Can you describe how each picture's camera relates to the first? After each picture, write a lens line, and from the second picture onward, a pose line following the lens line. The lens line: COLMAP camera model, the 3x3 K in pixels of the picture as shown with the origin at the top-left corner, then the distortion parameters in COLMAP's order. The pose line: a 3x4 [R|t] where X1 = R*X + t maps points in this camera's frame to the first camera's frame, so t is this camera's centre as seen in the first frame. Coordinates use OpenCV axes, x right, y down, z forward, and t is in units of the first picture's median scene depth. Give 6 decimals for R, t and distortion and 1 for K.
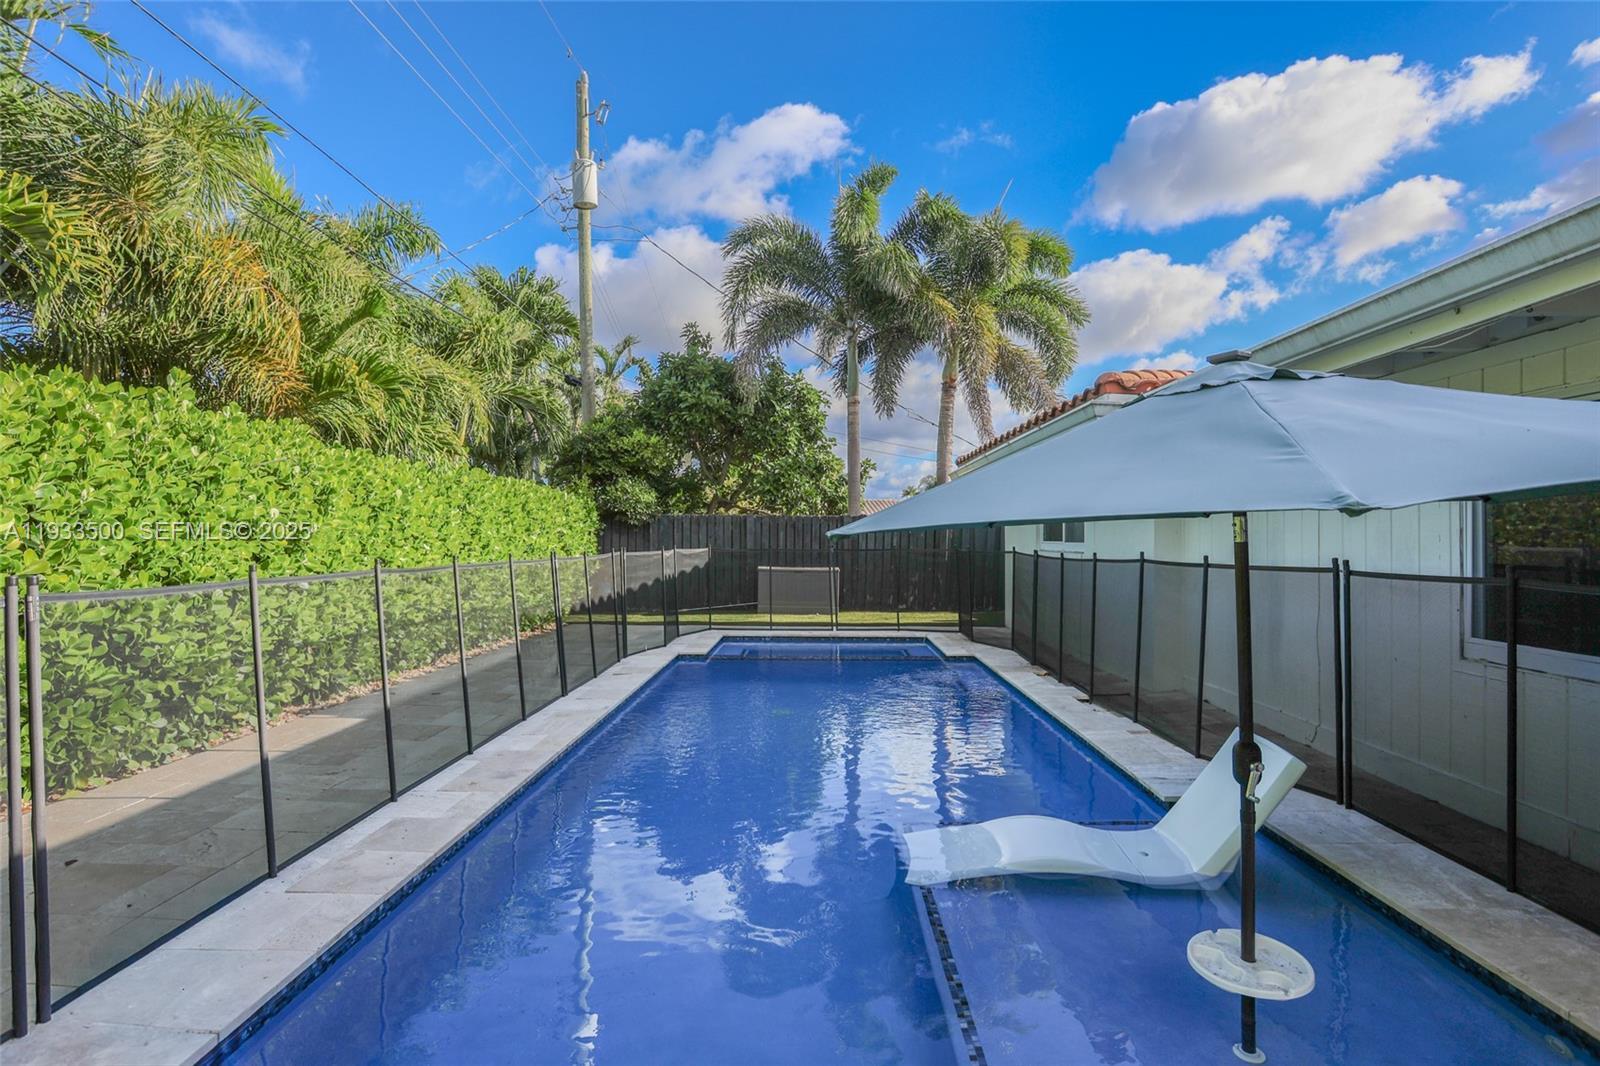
lens RADIAL K [[775.7, 0, 800.0], [0, 775.7, 533.0], [0, 0, 1]] dist [-0.001204, -0.000164]
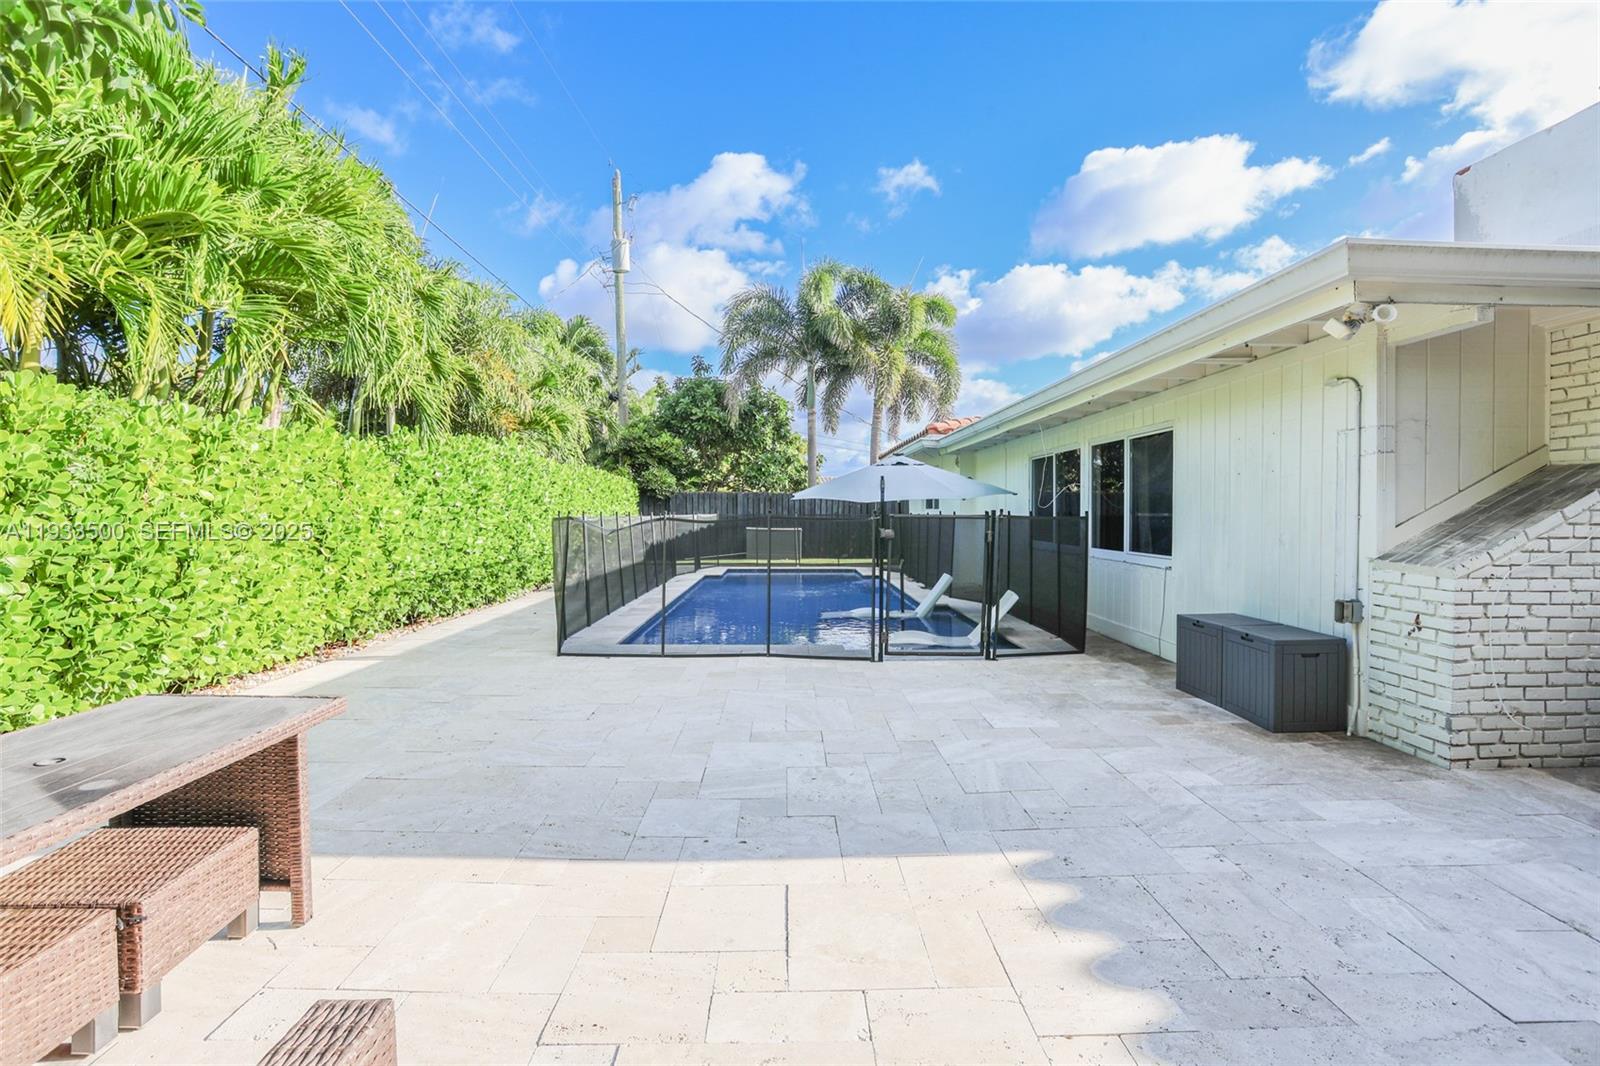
lens RADIAL K [[775.7, 0, 800.0], [0, 775.7, 533.0], [0, 0, 1]] dist [-0.001204, -0.000164]
pose [[0.999108, 0.000095, 0.042220, -0.012877], [-0.001390, 0.999529, 0.030648, 0.009104], [-0.042198, -0.030679, 0.998638, -0.459738]]
